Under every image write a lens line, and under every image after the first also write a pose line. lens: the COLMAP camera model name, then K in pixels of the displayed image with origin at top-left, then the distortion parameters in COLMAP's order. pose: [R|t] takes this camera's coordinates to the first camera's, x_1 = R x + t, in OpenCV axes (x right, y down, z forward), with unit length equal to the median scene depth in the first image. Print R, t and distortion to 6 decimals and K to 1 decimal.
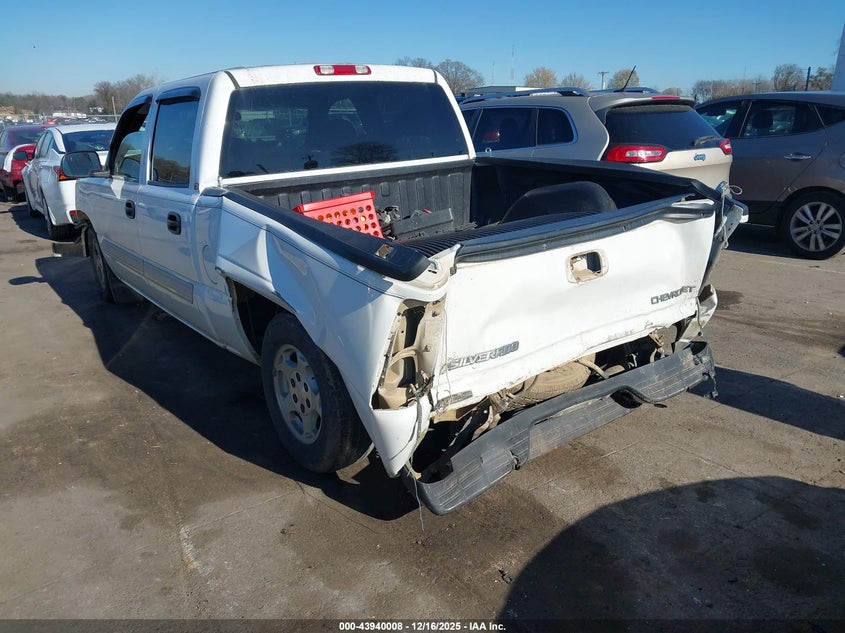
lens RADIAL K [[647.1, 0, 427.2], [0, 647.1, 319.6], [0, 0, 1]] dist [-0.012923, -0.005071]
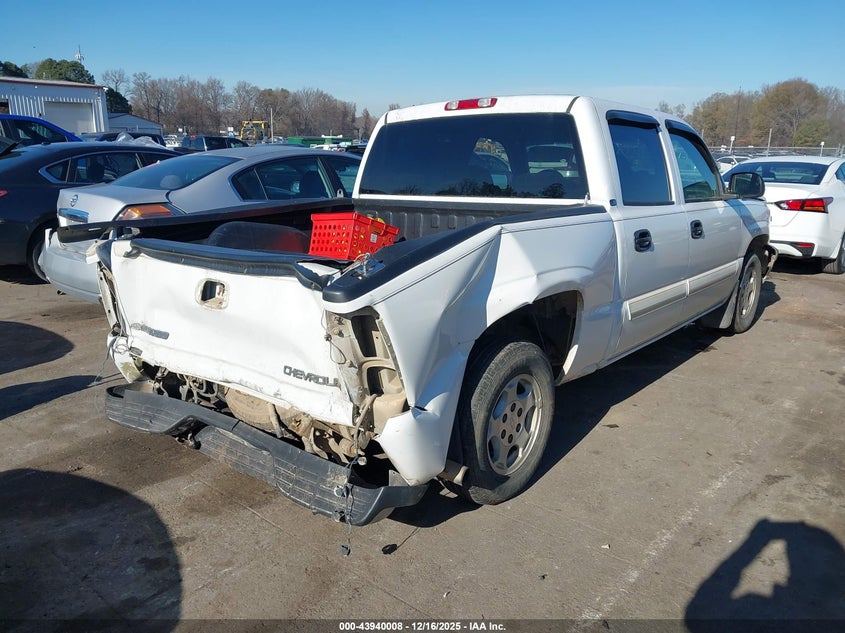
lens RADIAL K [[647.1, 0, 427.2], [0, 647.1, 319.6], [0, 0, 1]] dist [-0.012923, -0.005071]
pose [[0.259026, 0.260304, -0.930133, 1.151343], [-0.304356, 0.935937, 0.177170, -0.291573], [0.916664, 0.237200, 0.321657, 0.882032]]
